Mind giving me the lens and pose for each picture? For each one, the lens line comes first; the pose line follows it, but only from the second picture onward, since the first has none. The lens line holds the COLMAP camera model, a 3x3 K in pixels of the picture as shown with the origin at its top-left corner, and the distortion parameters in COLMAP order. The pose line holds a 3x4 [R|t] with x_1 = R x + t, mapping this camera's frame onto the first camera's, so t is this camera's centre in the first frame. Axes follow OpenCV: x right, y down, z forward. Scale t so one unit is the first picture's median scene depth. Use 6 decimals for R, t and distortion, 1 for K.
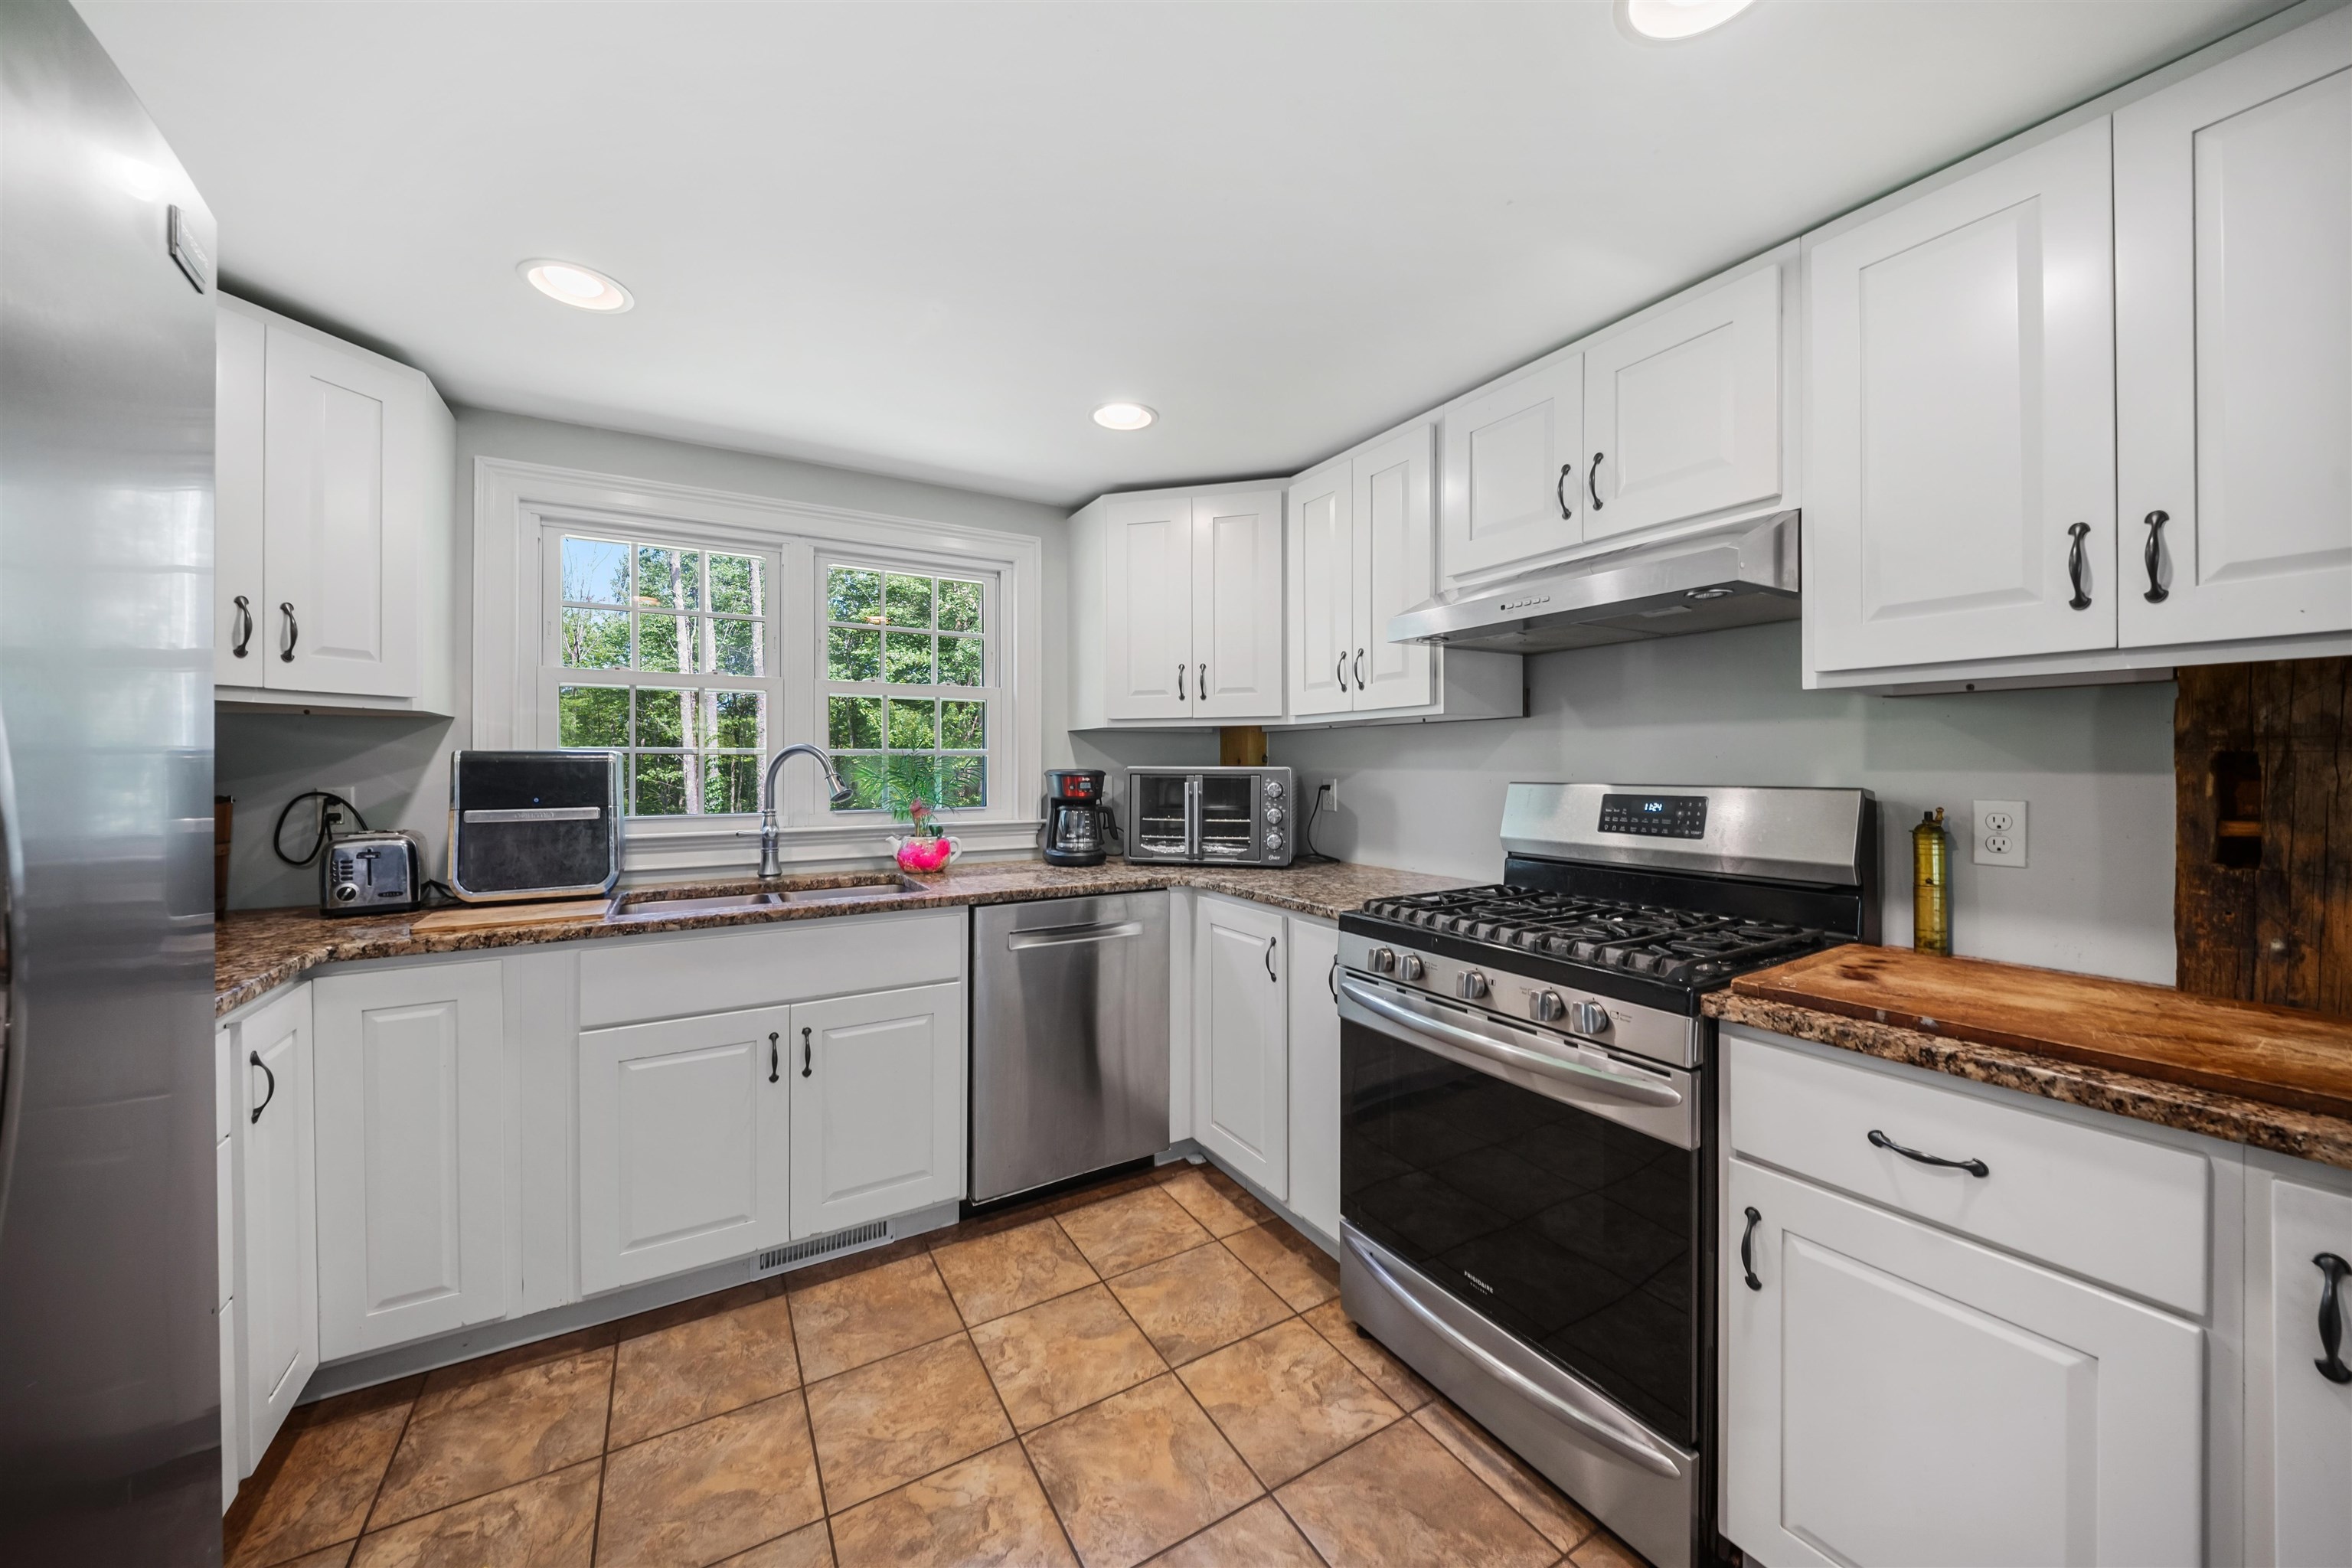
lens RADIAL K [[817.5, 0, 1168.8], [0, 817.5, 777.8], [0, 0, 1]] dist [-0.009197, -0.000203]
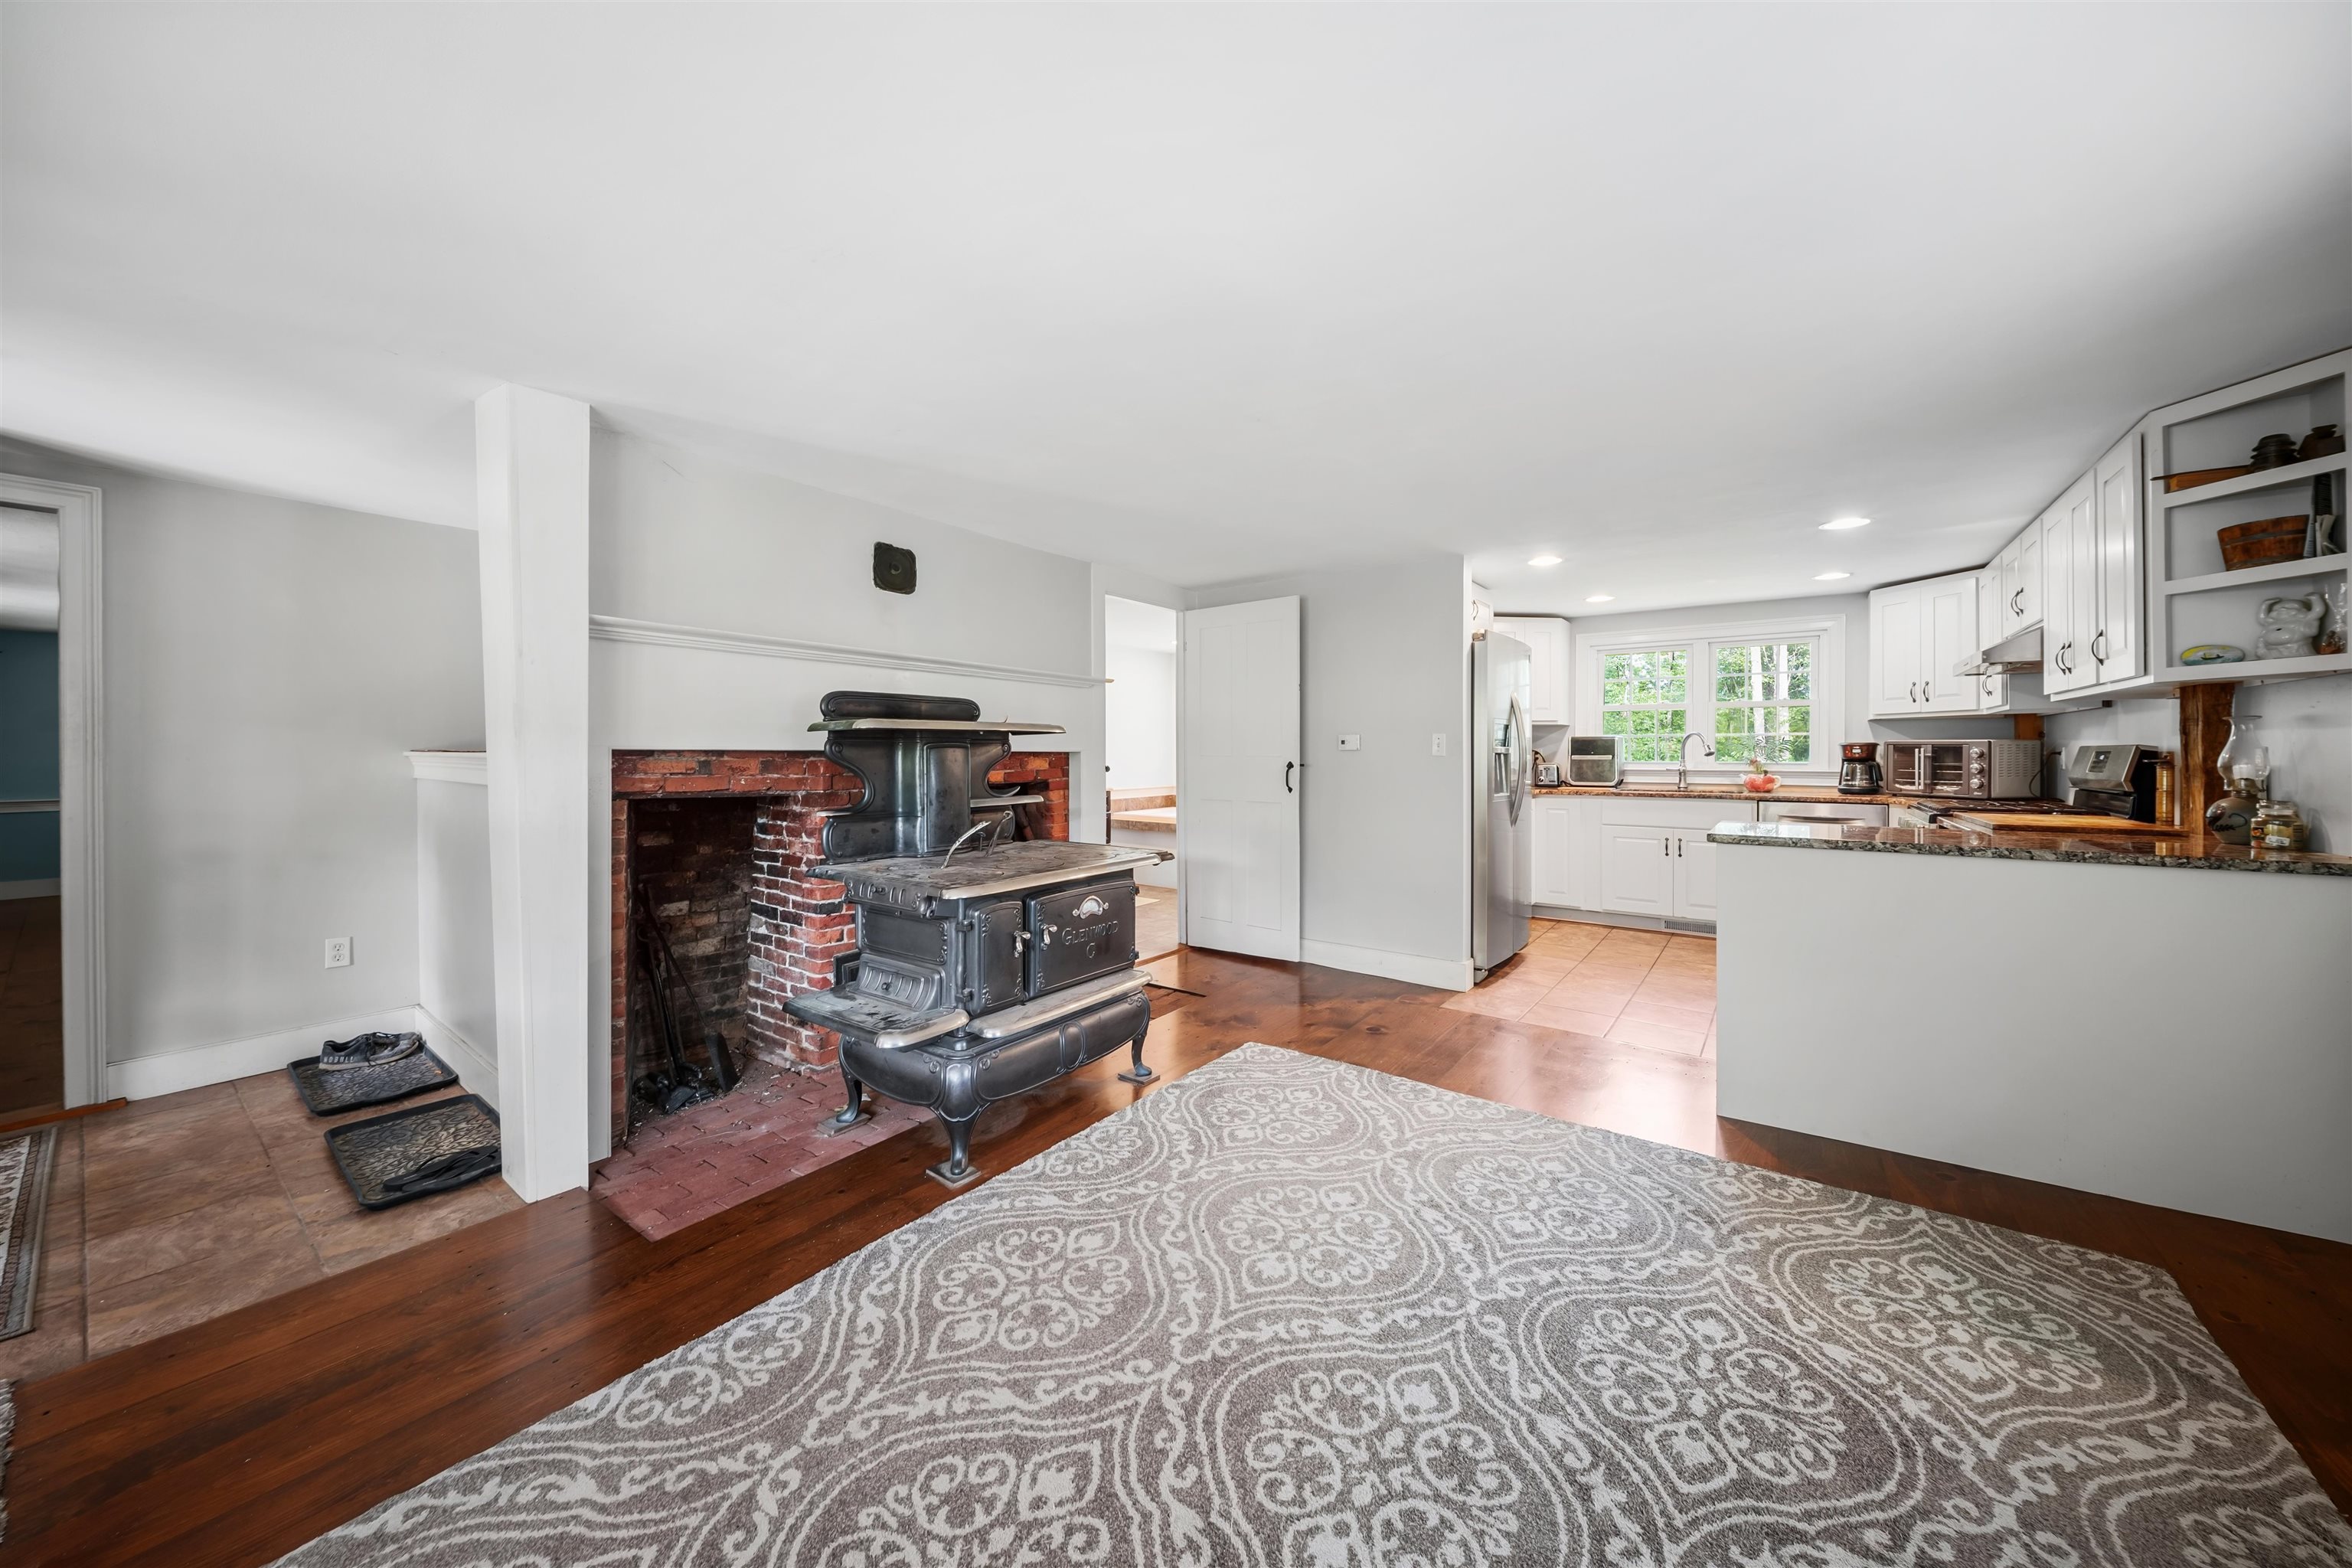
lens RADIAL K [[822.0, 0, 1180.2], [0, 822.0, 751.8], [0, 0, 1]] dist [0.013652, -0.006057]
pose [[0.395211, 0.002323, -0.918588, 1.393495], [-0.016292, 0.999857, -0.004481, 0.062235], [0.918446, 0.016737, 0.395192, -1.575701]]
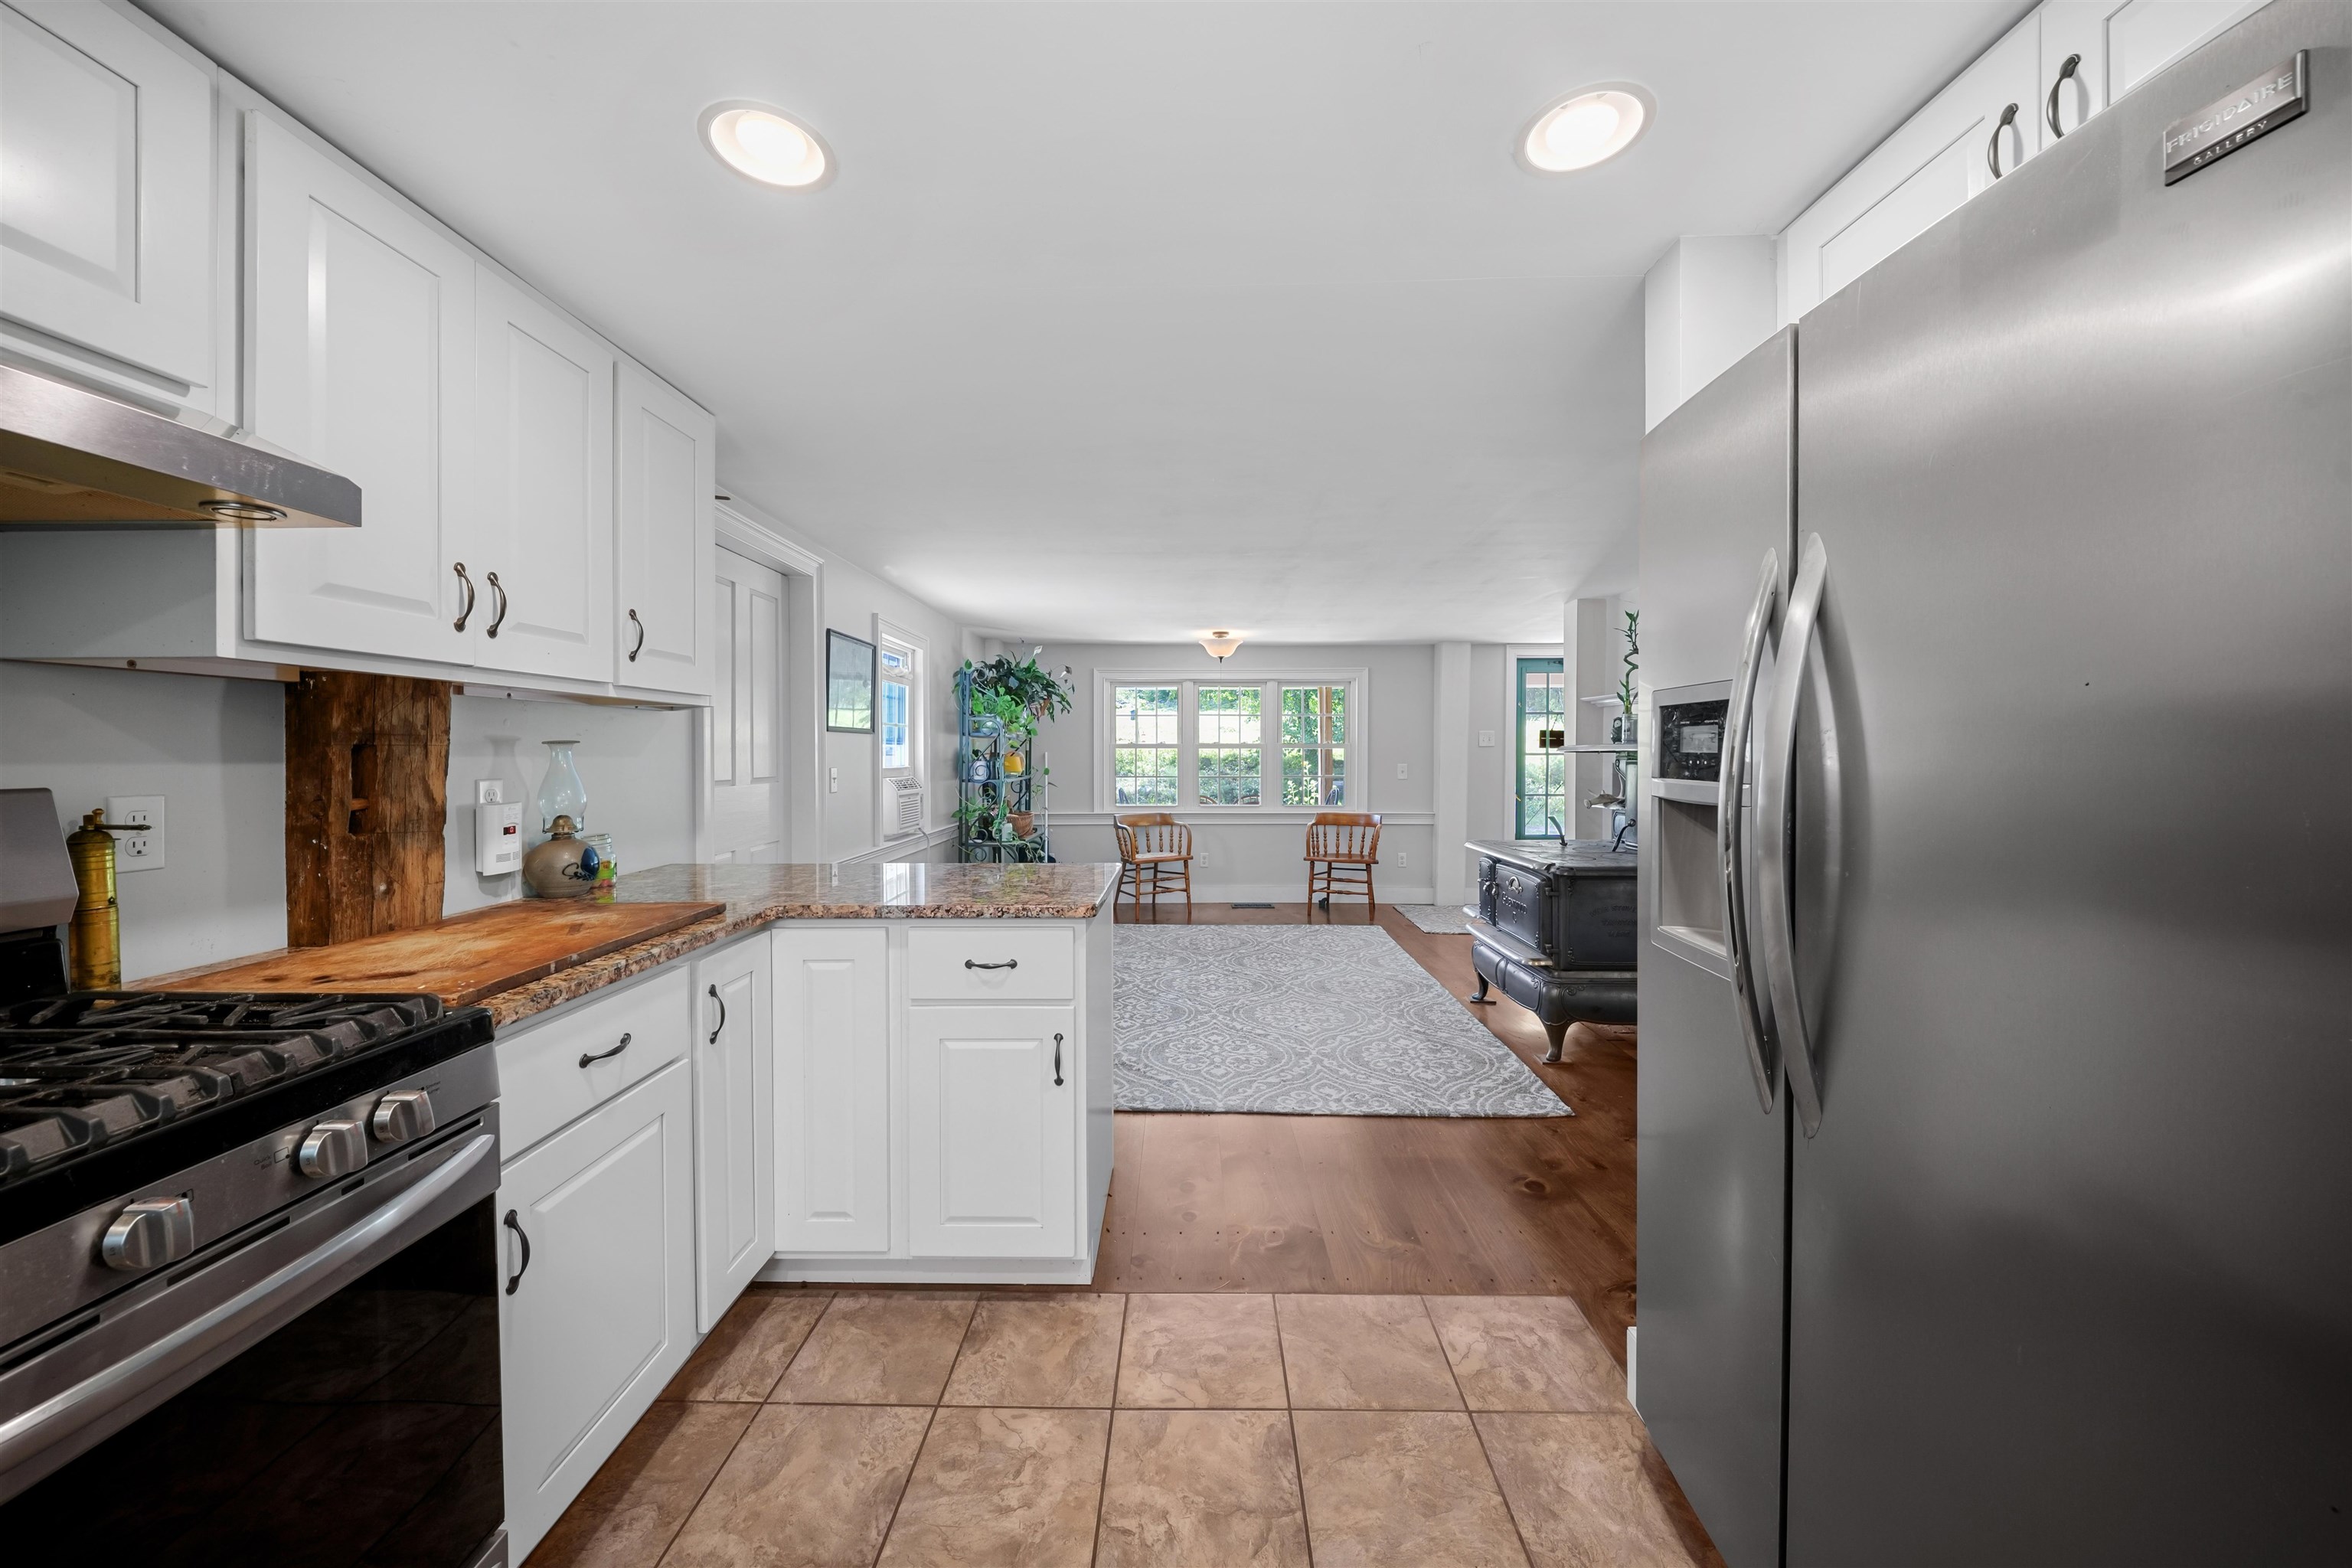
lens RADIAL K [[838.5, 0, 1183.4], [0, 838.5, 754.5], [0, 0, 1]] dist [0.000875, -0.008267]
pose [[-0.857465, 0.002541, 0.514536, -0.291658], [0.012549, 0.999794, 0.015976, -0.012635], [-0.514389, 0.020156, -0.857320, 0.861212]]
